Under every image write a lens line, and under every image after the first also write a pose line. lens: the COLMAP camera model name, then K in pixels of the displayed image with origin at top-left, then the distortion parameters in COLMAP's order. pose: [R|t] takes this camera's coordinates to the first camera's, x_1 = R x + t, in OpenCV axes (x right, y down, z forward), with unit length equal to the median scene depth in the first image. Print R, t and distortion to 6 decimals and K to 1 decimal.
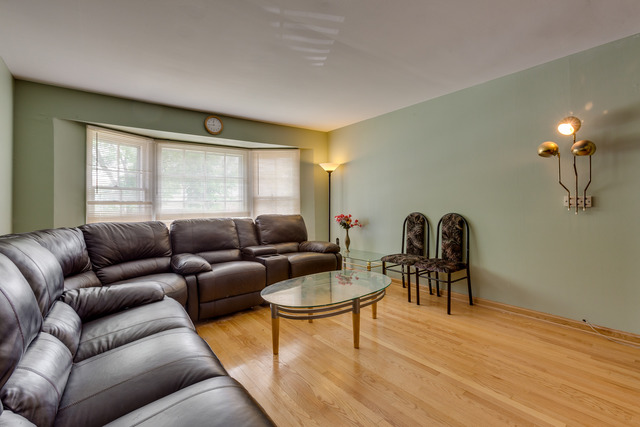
lens RADIAL K [[296.1, 0, 319.7], [0, 296.1, 197.4], [0, 0, 1]] dist [0.002219, 0.004827]
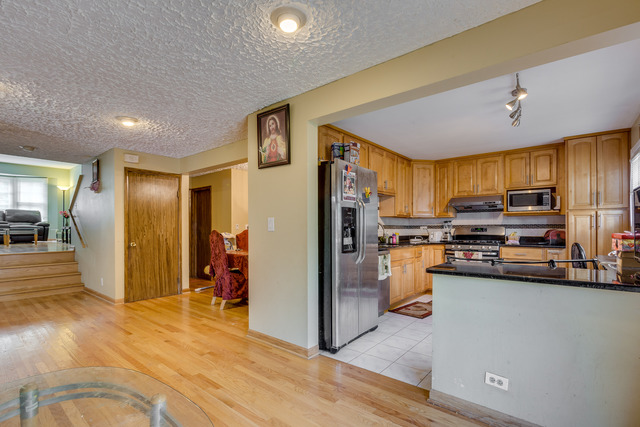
lens RADIAL K [[304.3, 0, 317.3], [0, 304.3, 226.9], [0, 0, 1]] dist [-0.005319, 0.005146]
pose [[0.974749, 0.013434, 0.222899, 1.500967], [-0.015575, 0.999848, 0.007851, 0.136635], [-0.222760, -0.011125, 0.974810, -1.644911]]
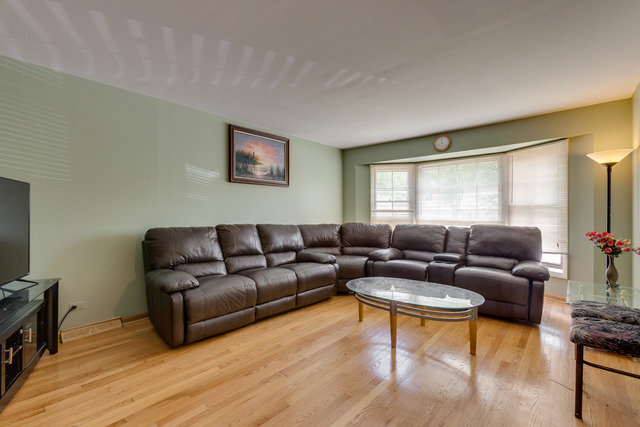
lens RADIAL K [[296.1, 0, 320.4], [0, 296.1, 215.6], [0, 0, 1]] dist [0.002219, 0.004827]
pose [[0.198777, 0.022770, -0.979780, 0.663994], [0.014756, 0.999547, 0.026223, -0.003308], [0.979934, -0.019670, 0.198351, 0.316657]]
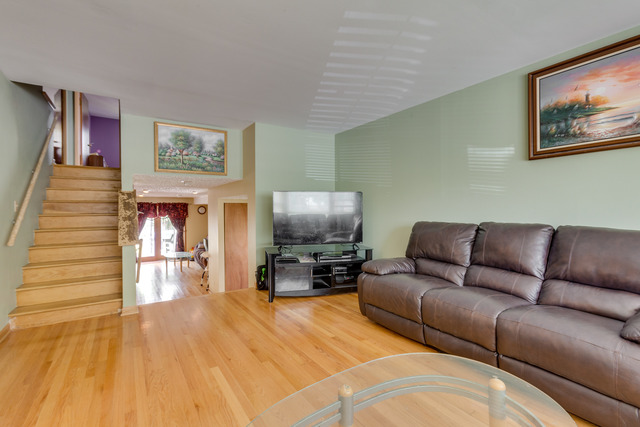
lens RADIAL K [[296.1, 0, 317.7], [0, 296.1, 213.8], [0, 0, 1]] dist [0.002219, 0.004827]
pose [[-0.997062, 0.023069, 0.073042, 0.075250], [0.022556, 0.999715, -0.007844, 0.019729], [-0.073202, -0.006173, -0.997298, 0.899125]]
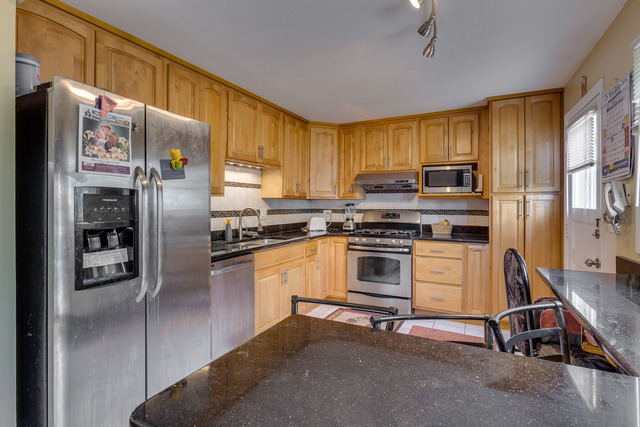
lens RADIAL K [[304.3, 0, 331.8], [0, 304.3, 201.1], [0, 0, 1]] dist [-0.005319, 0.005146]
pose [[0.892274, 0.015934, 0.451214, 1.802713], [-0.018932, 0.999819, 0.002131, 0.104514], [-0.451098, -0.010443, 0.892413, -1.372248]]
